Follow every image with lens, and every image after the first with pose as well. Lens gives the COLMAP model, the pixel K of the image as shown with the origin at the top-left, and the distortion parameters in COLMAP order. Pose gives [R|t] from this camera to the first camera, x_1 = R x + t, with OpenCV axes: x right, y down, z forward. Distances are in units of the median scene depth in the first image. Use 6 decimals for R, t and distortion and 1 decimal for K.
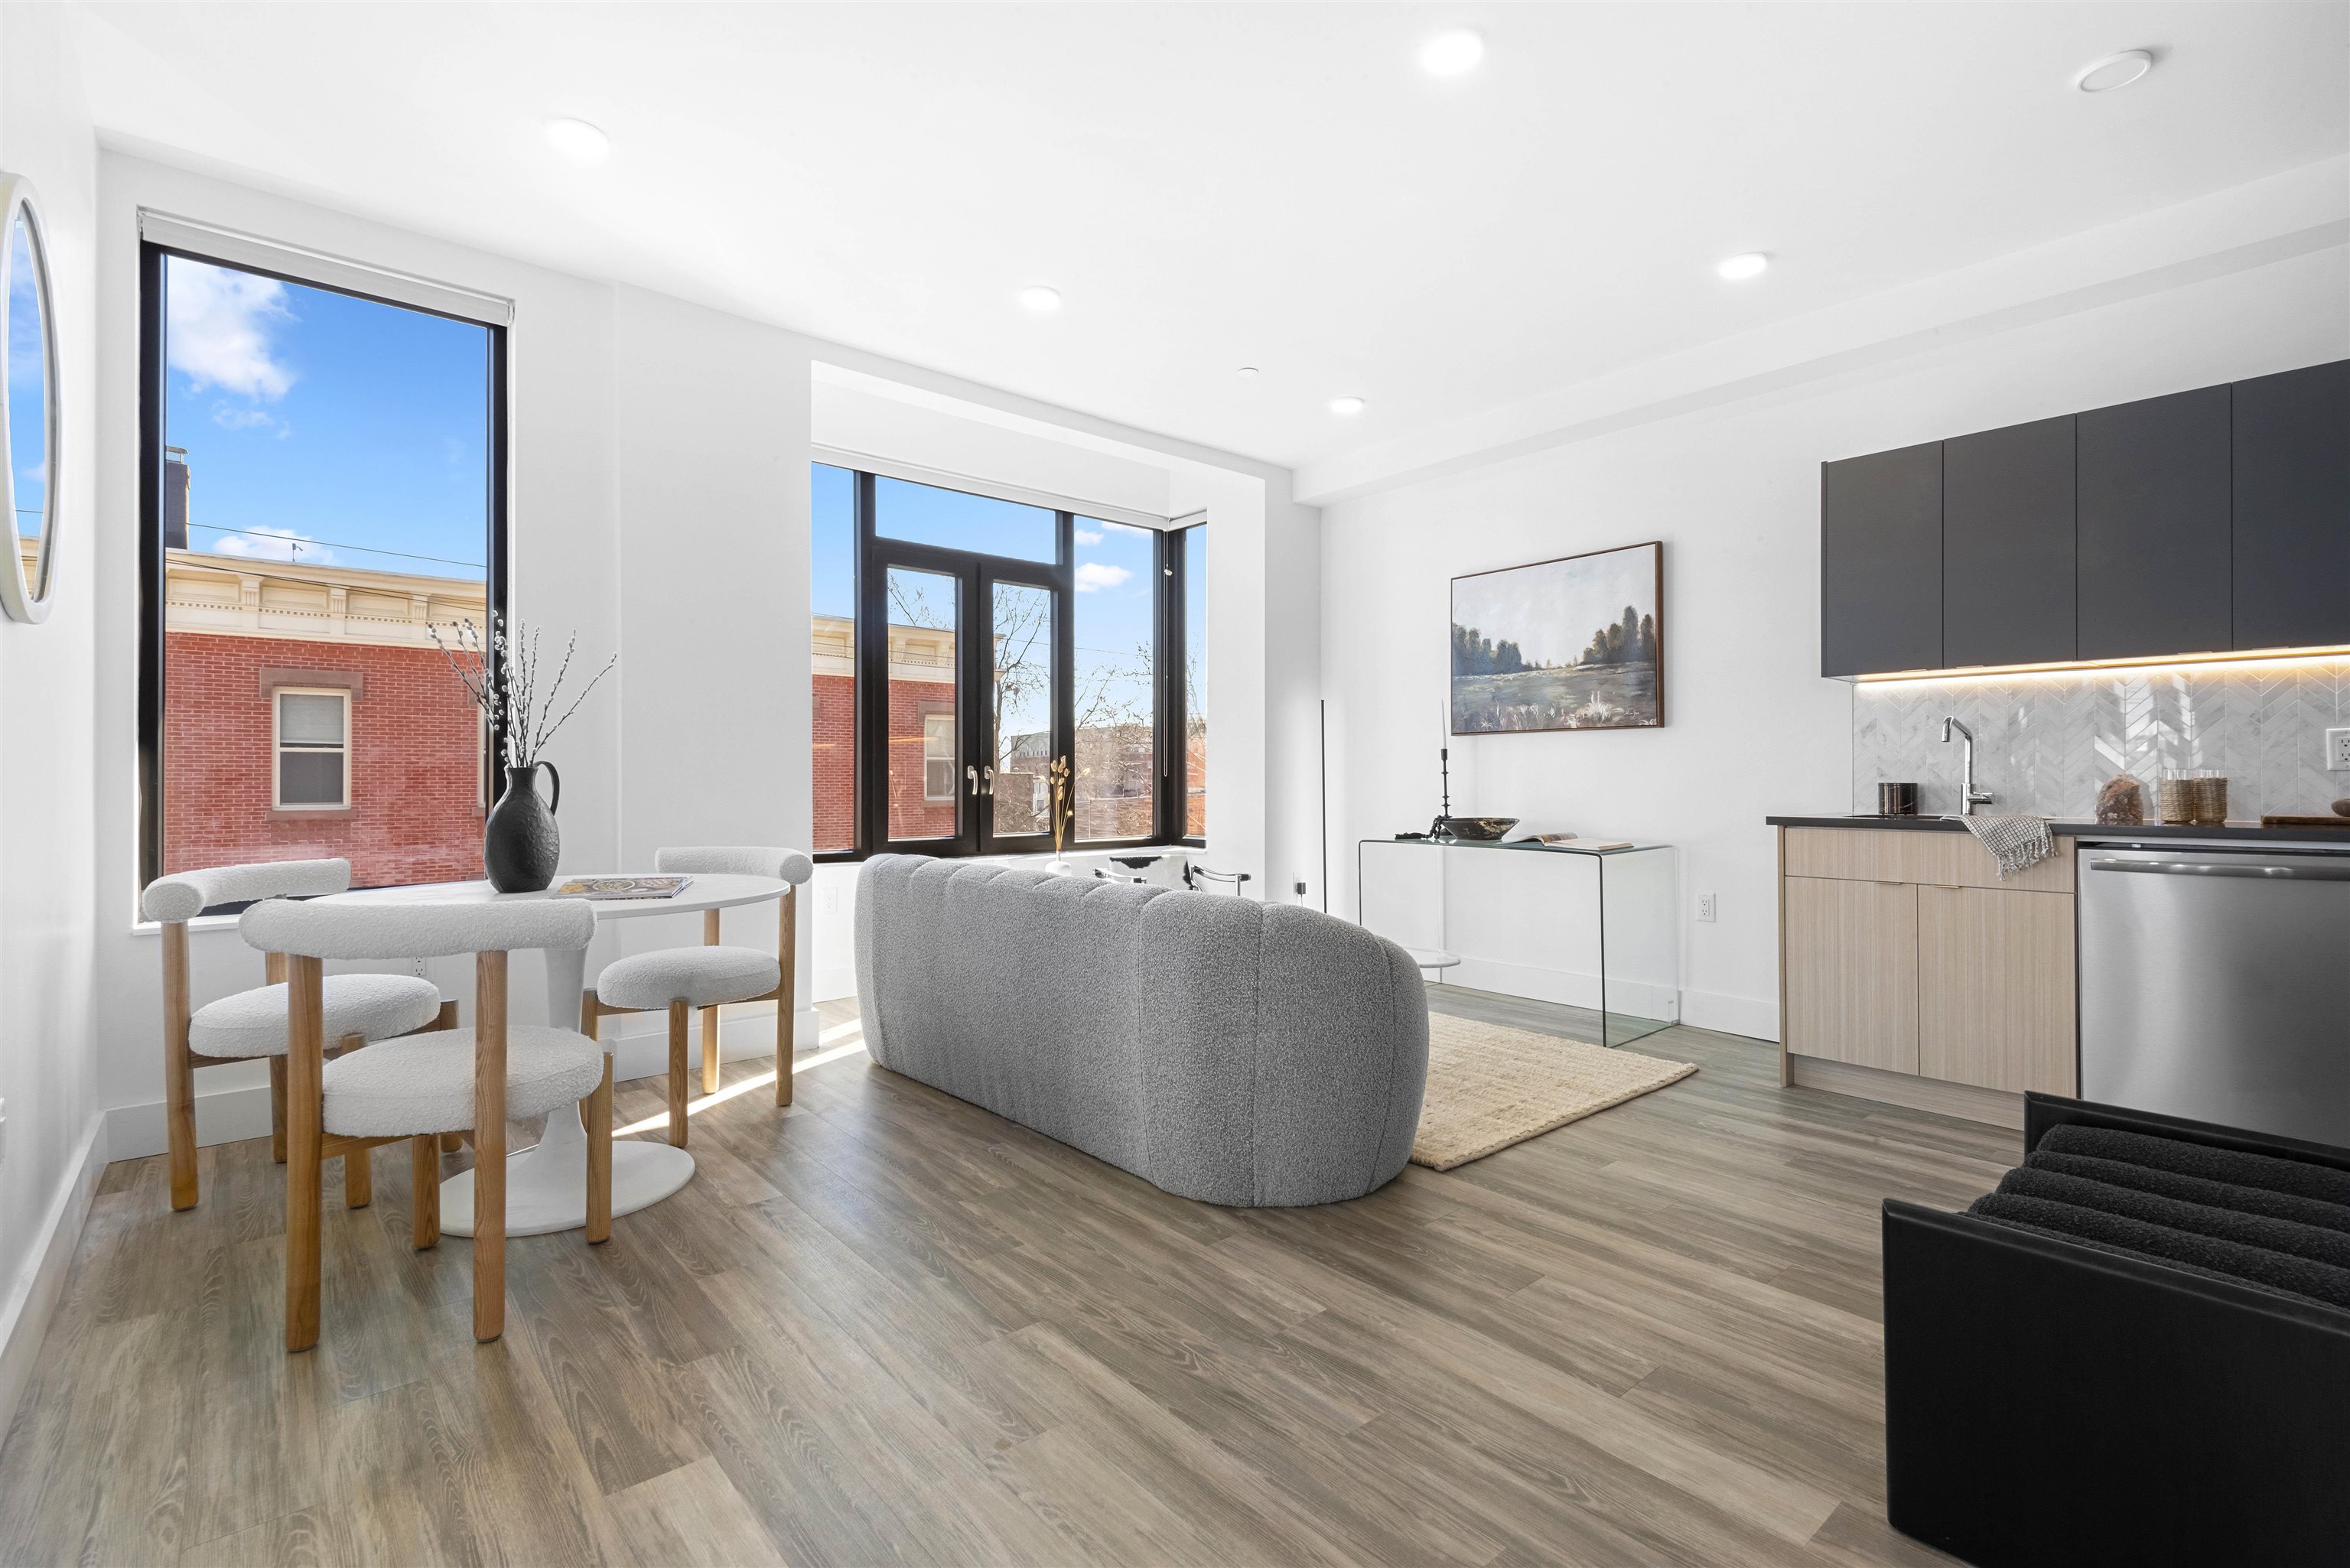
lens RADIAL K [[1084.9, 0, 1183.7], [0, 1084.9, 772.0], [0, 0, 1]] dist [0.023294, -0.010569]
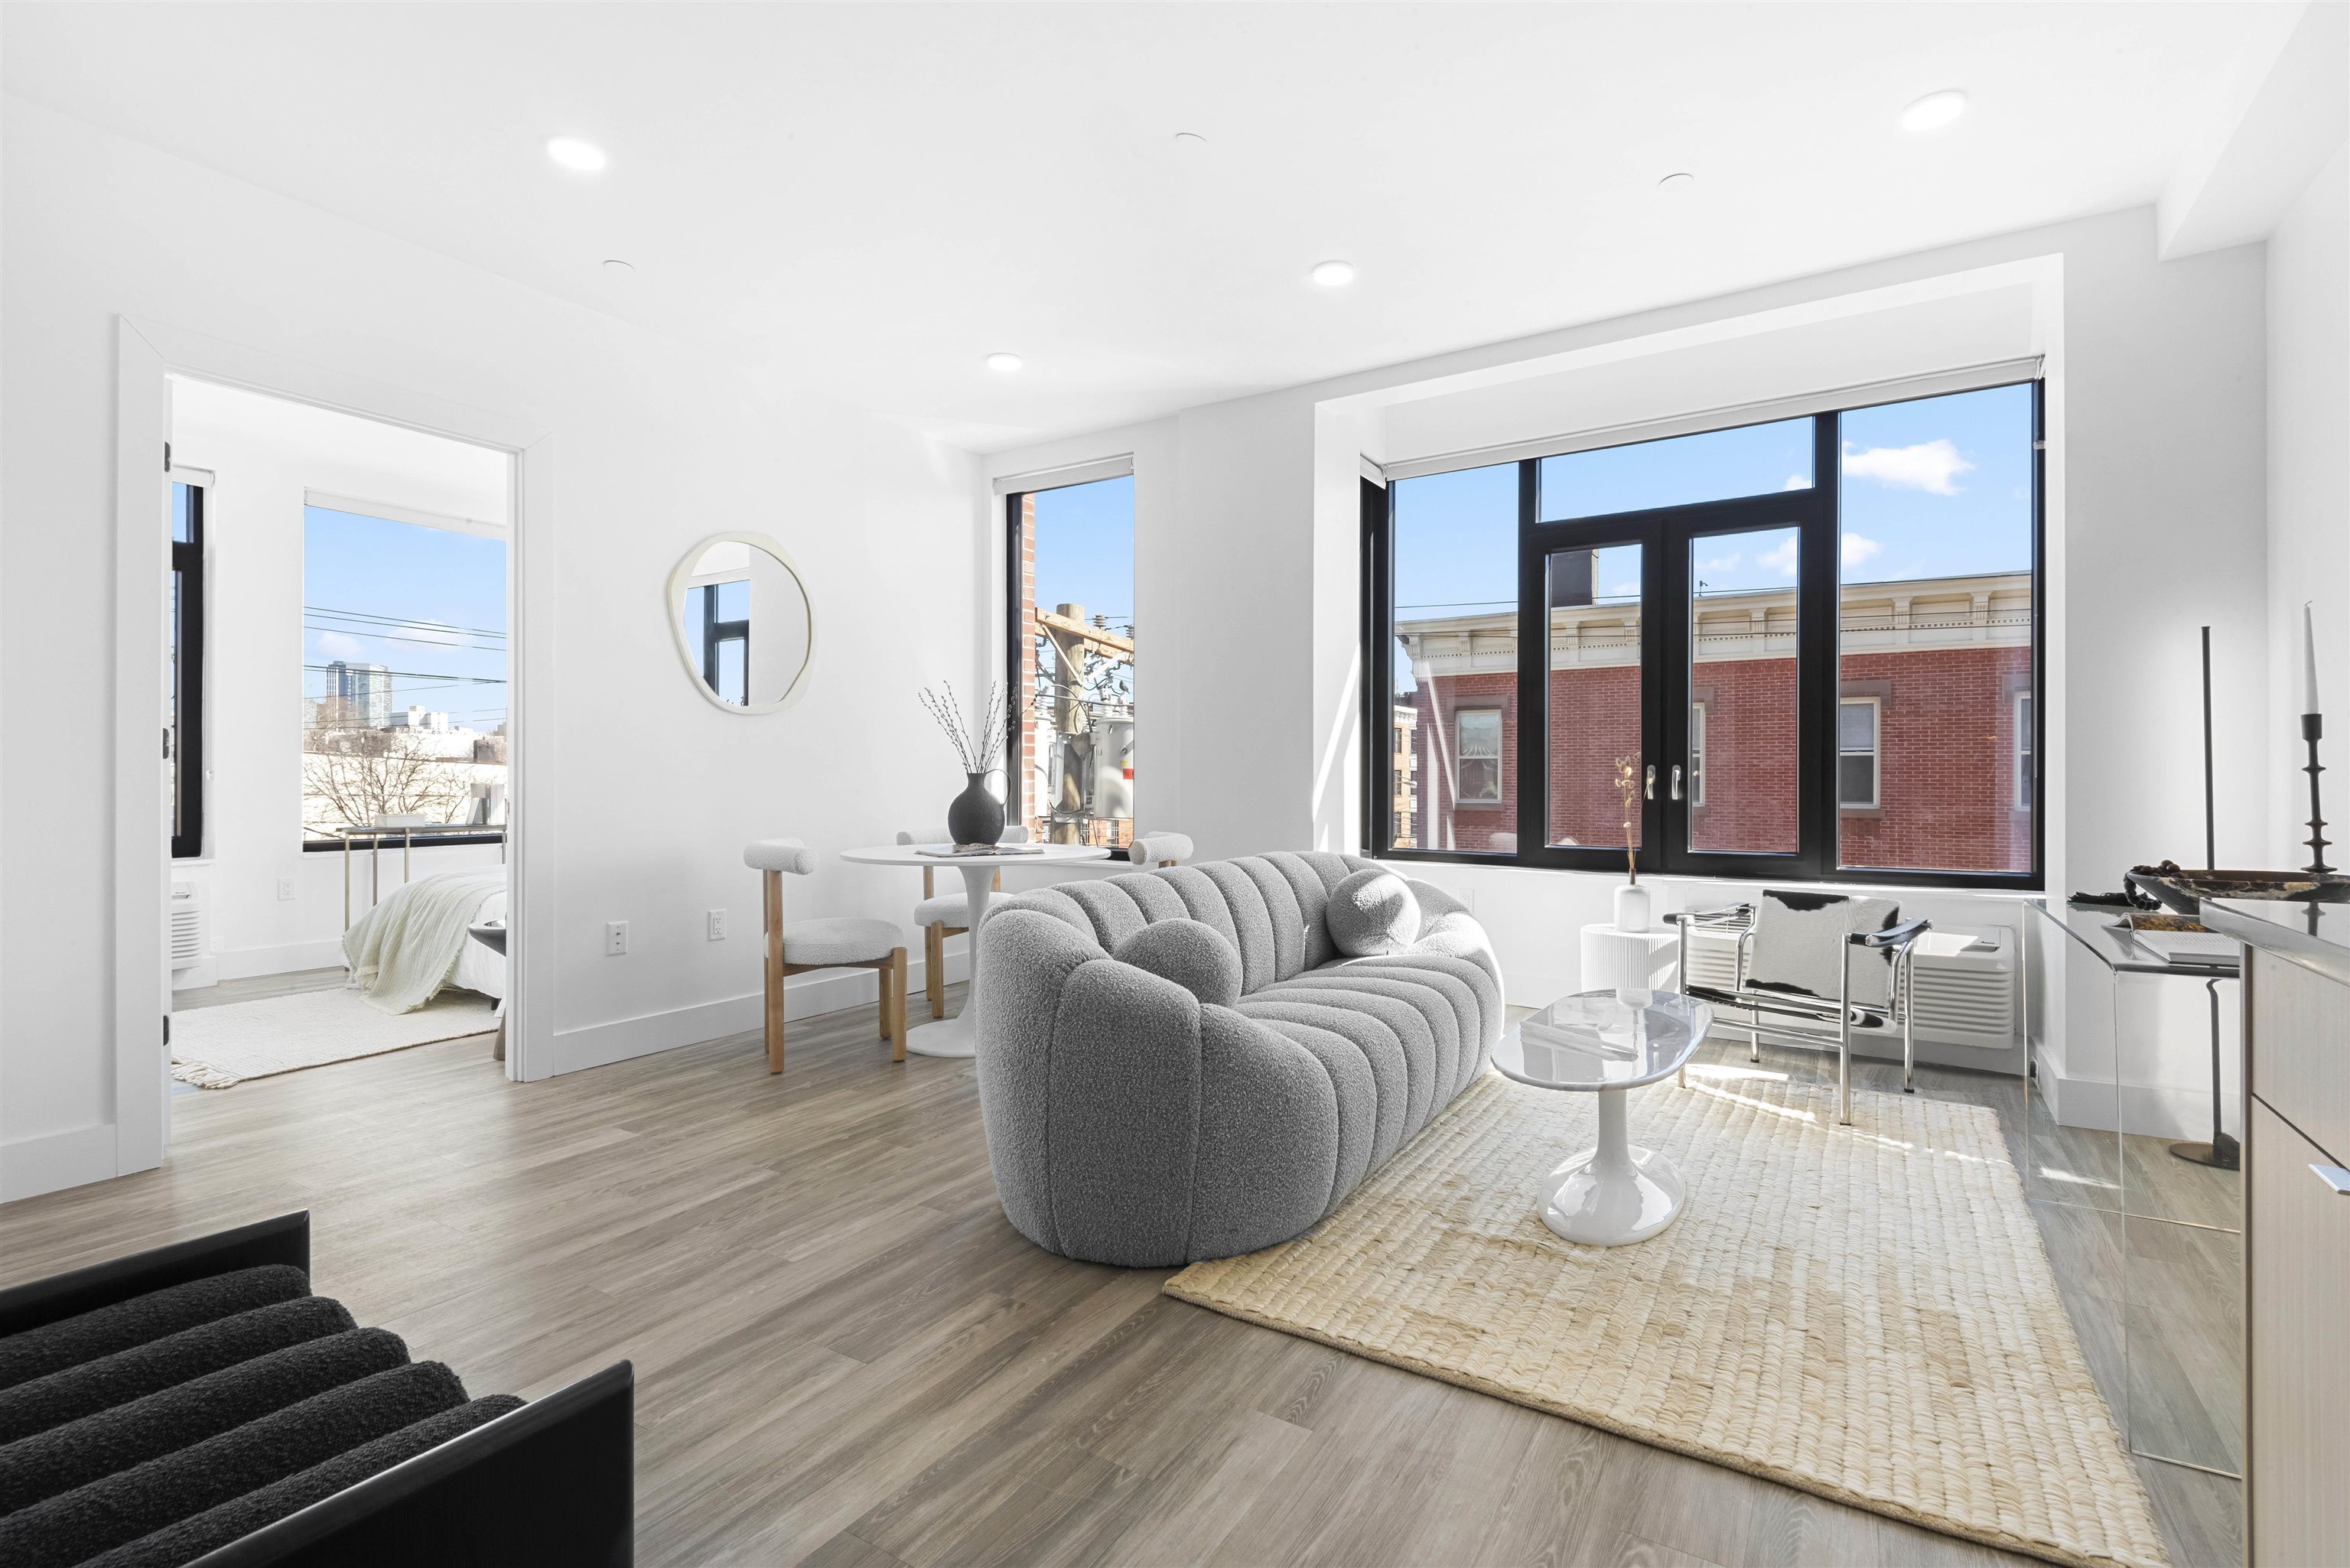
lens RADIAL K [[1084.9, 0, 1176.9], [0, 1084.9, 773.1], [0, 0, 1]] dist [0.023294, -0.010569]
pose [[0.293154, -0.005054, -0.956052, 0.893533], [0.004466, 0.999982, -0.003916, 0.003681], [0.956055, -0.003122, 0.293172, 0.720758]]
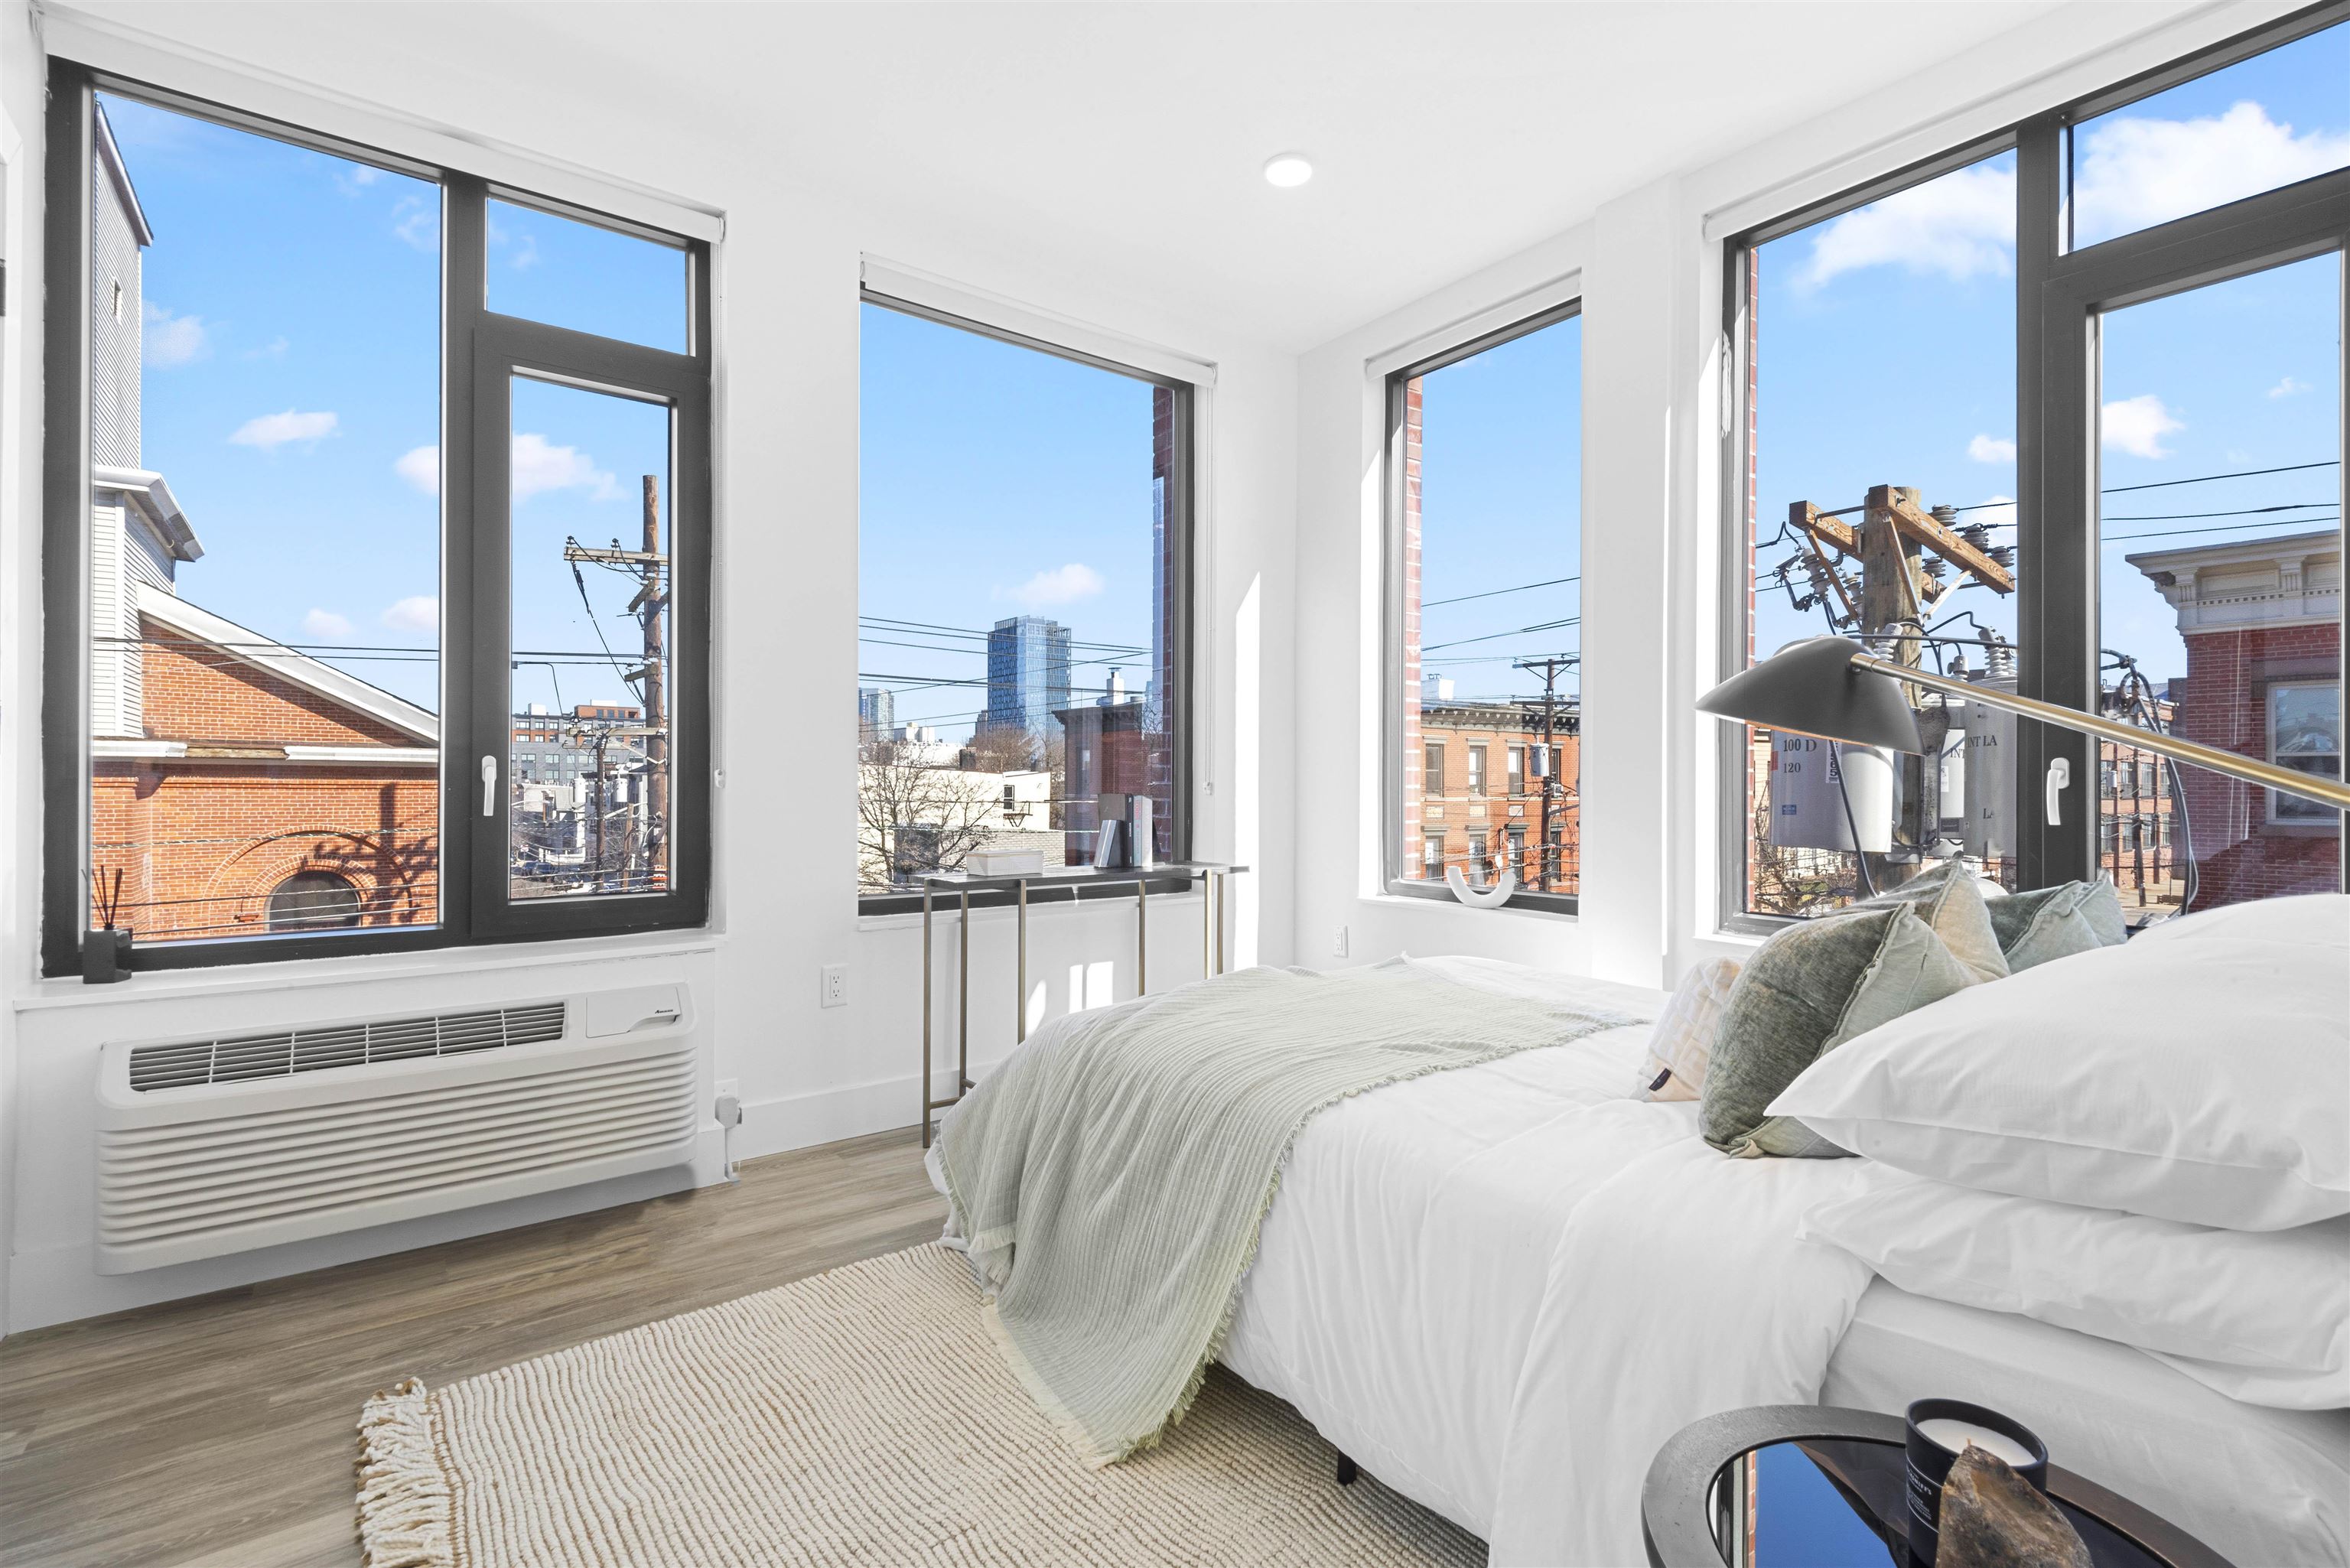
lens RADIAL K [[1084.9, 0, 1171.6], [0, 1084.9, 774.5], [0, 0, 1]] dist [0.023294, -0.010569]
pose [[-0.073668, -0.010022, -0.997232, -0.339721], [0.002466, 0.999945, -0.010231, 0.002902], [0.997280, -0.003213, -0.073640, 0.211202]]
